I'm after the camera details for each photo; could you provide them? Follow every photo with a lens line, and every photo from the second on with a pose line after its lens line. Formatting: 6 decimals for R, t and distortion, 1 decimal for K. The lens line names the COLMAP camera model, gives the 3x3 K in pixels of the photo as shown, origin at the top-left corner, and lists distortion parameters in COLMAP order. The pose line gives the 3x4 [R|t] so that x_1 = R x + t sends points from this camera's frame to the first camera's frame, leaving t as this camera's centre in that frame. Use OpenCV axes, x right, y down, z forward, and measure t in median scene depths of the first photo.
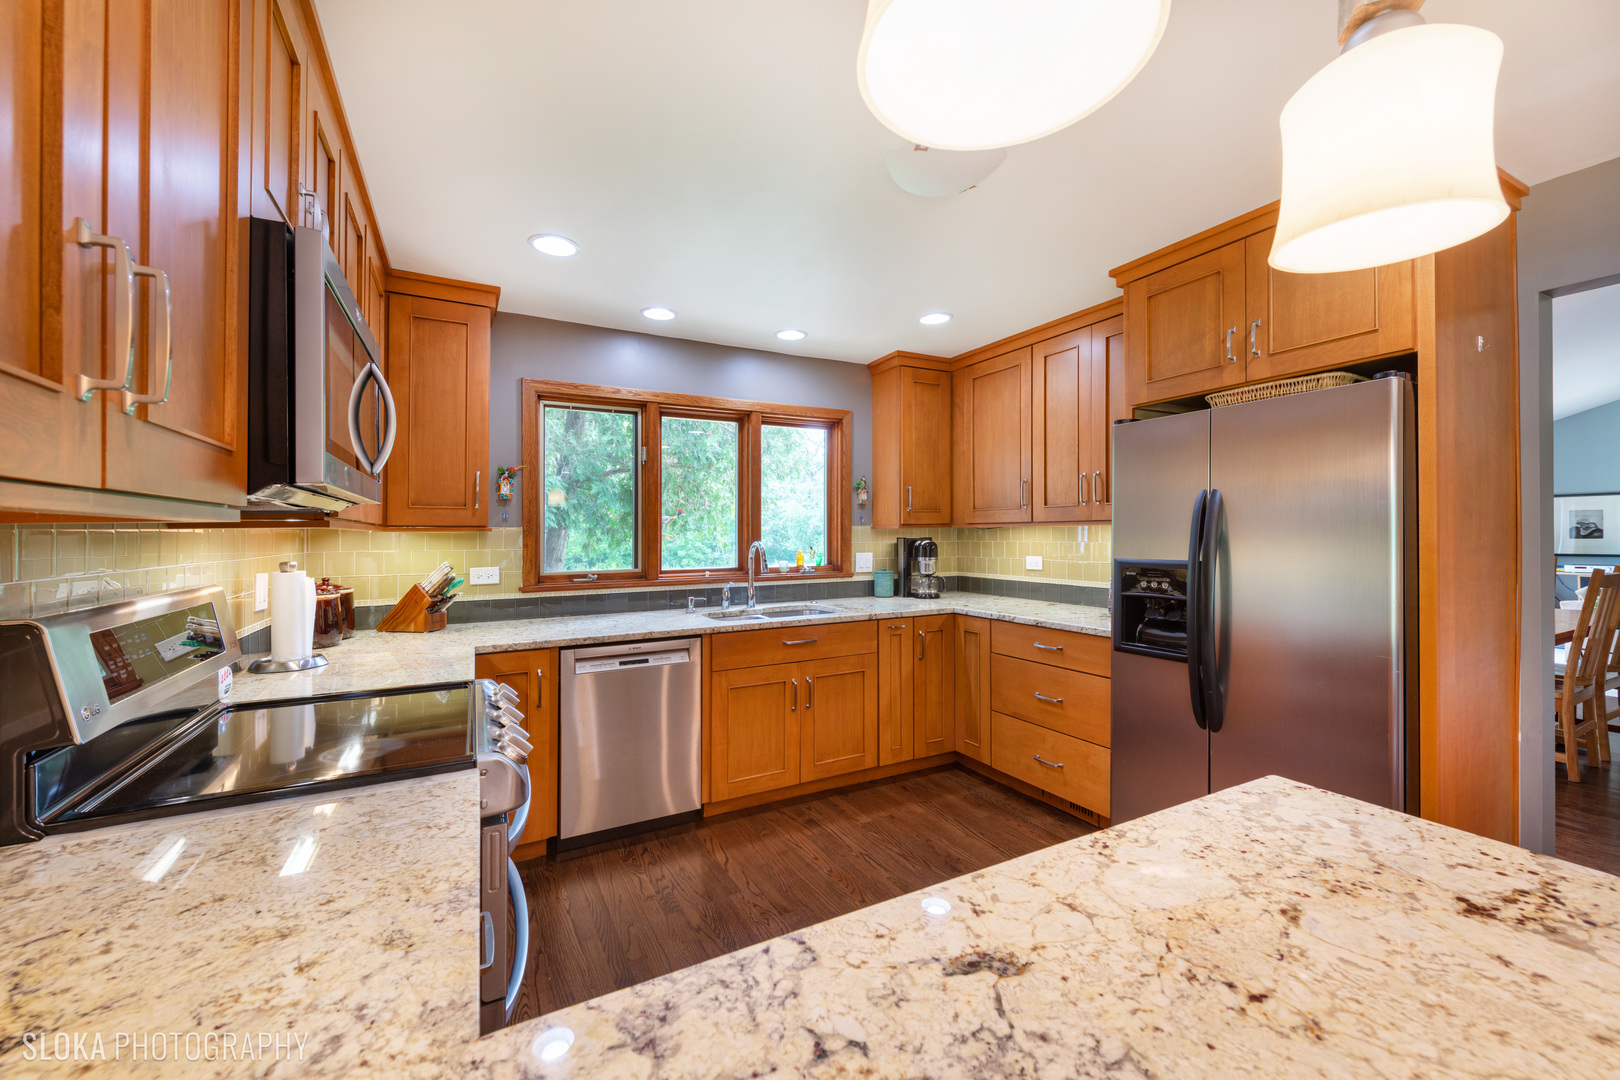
lens RADIAL K [[662.7, 0, 813.2], [0, 662.7, 533.8], [0, 0, 1]] dist [0.005053, -0.000205]
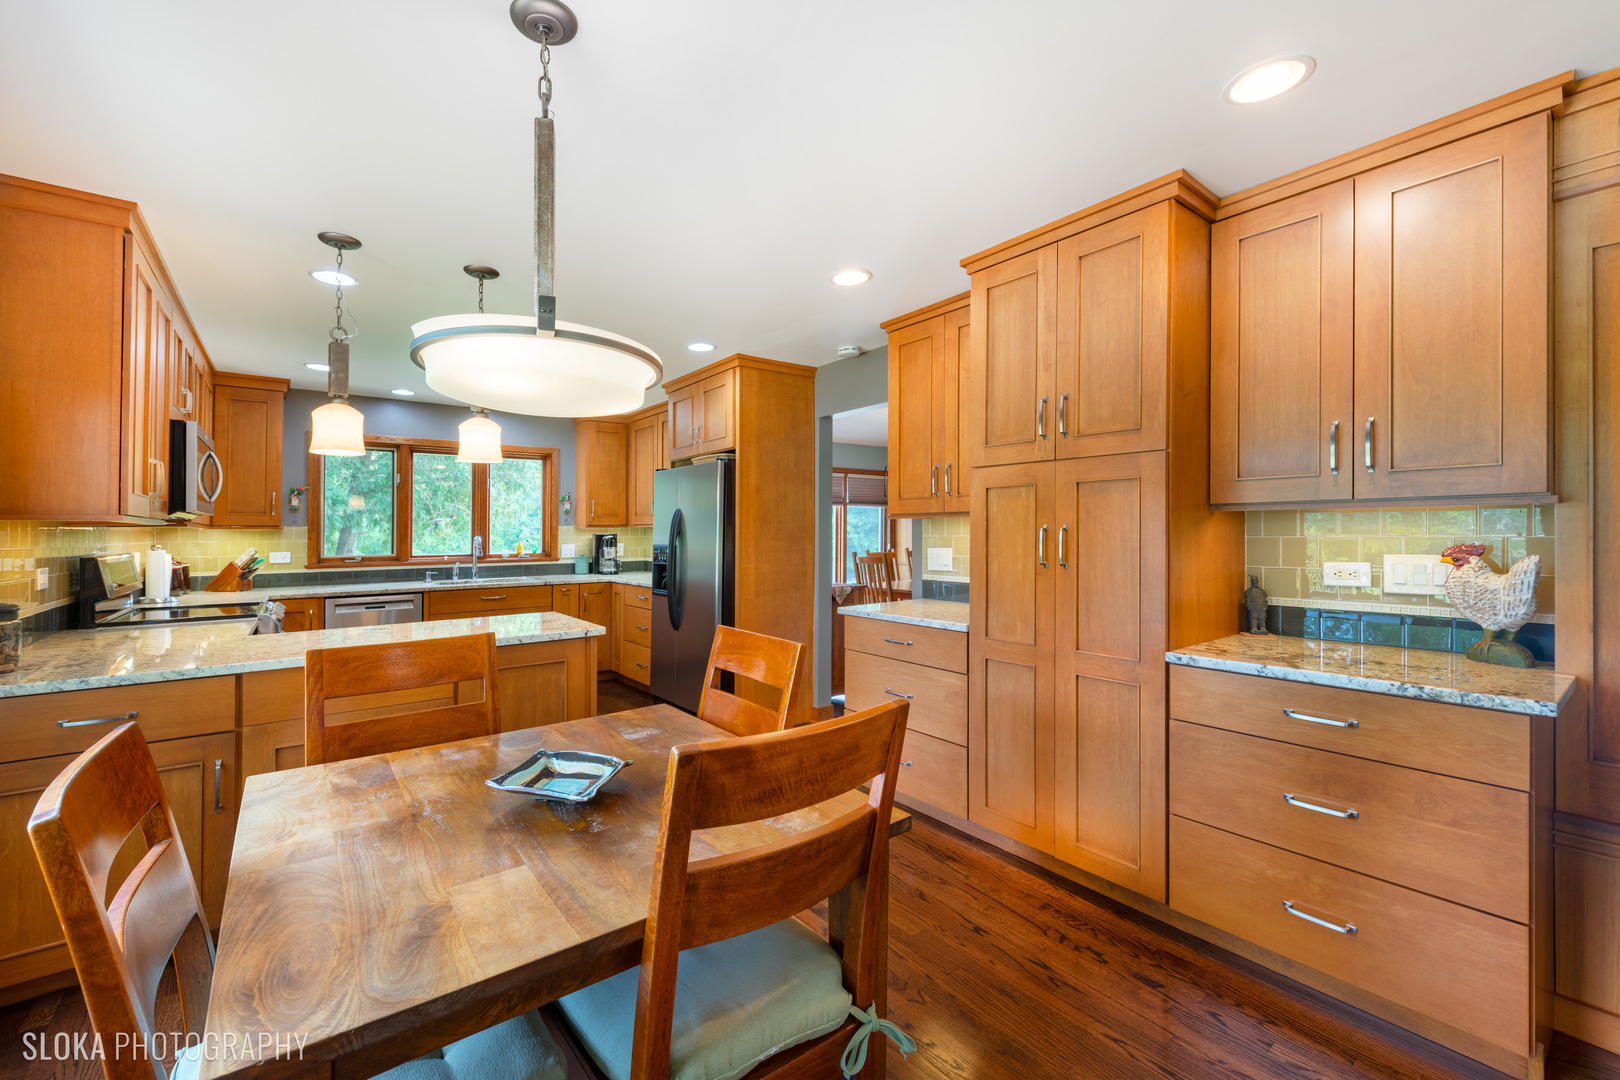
lens RADIAL K [[662.7, 0, 772.3], [0, 662.7, 528.8], [0, 0, 1]] dist [0.005053, -0.000205]
pose [[0.987168, 0.004273, 0.159627, 0.364246], [-0.003887, 0.999989, -0.002730, -0.004674], [-0.159637, 0.002074, 0.987174, -0.664494]]
